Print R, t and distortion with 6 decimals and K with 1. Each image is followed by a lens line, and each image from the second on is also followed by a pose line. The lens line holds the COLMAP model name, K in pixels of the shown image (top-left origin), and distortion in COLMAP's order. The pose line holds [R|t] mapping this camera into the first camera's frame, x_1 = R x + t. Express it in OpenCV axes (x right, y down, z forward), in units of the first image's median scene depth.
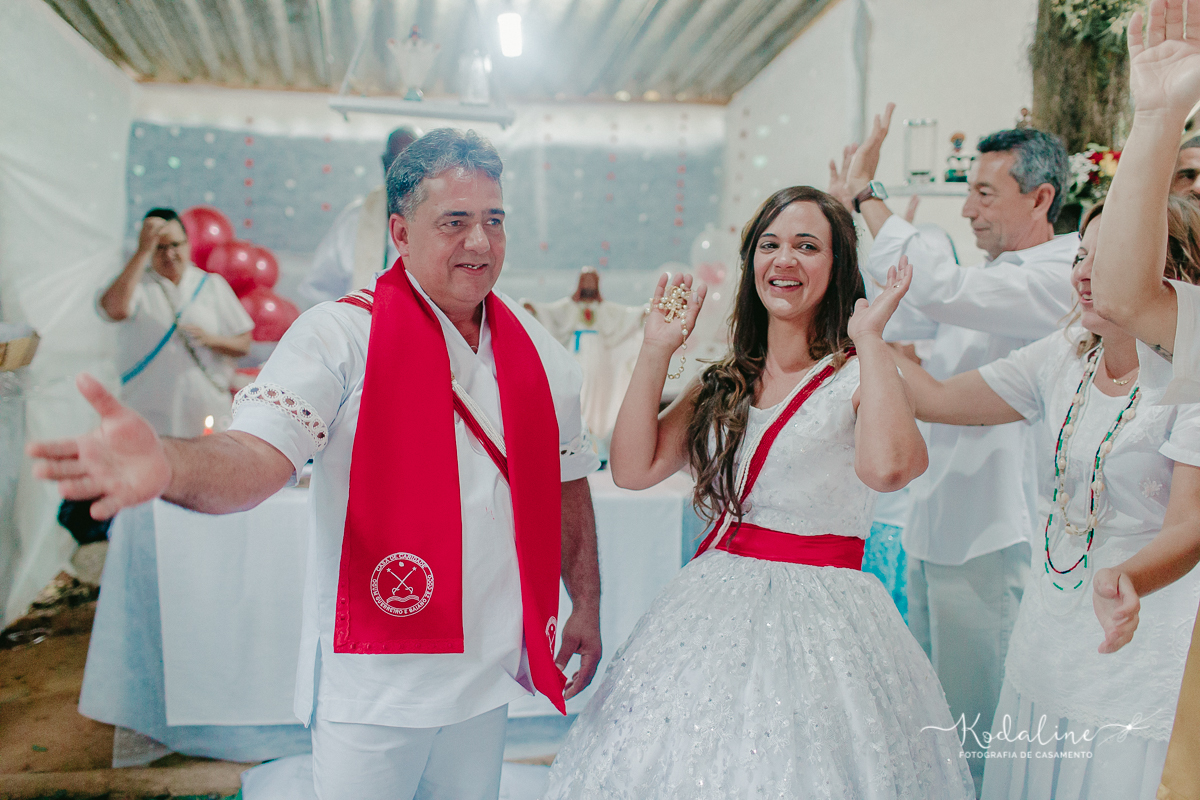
lens RADIAL K [[1134.8, 0, 600.4], [0, 1134.8, 394.2], [0, 0, 1]] dist [0.005218, 0.000000]
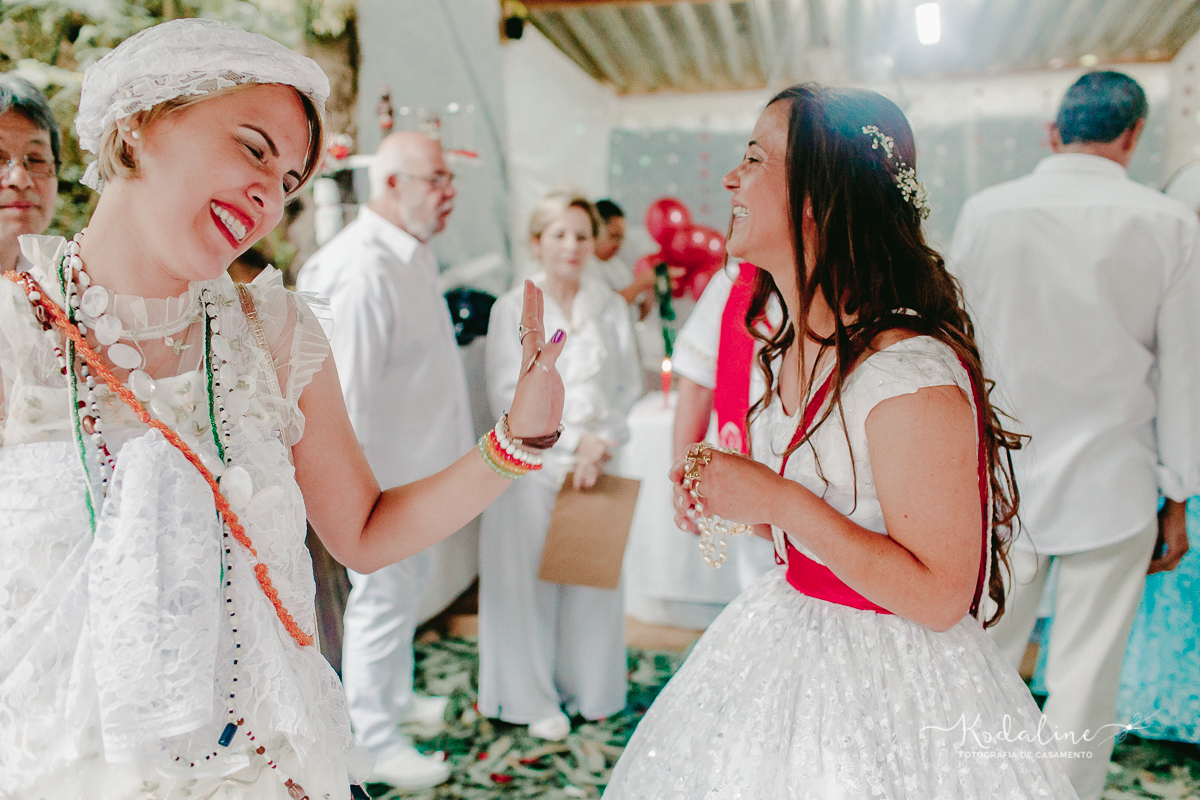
lens RADIAL K [[1134.8, 0, 606.9], [0, 1134.8, 399.5], [0, 0, 1]] dist [0.005218, 0.000000]
pose [[0.925174, 0.007362, -0.379471, 0.039448], [-0.001002, 0.999856, 0.016955, 0.024146], [0.379541, -0.015306, 0.925048, -0.112492]]
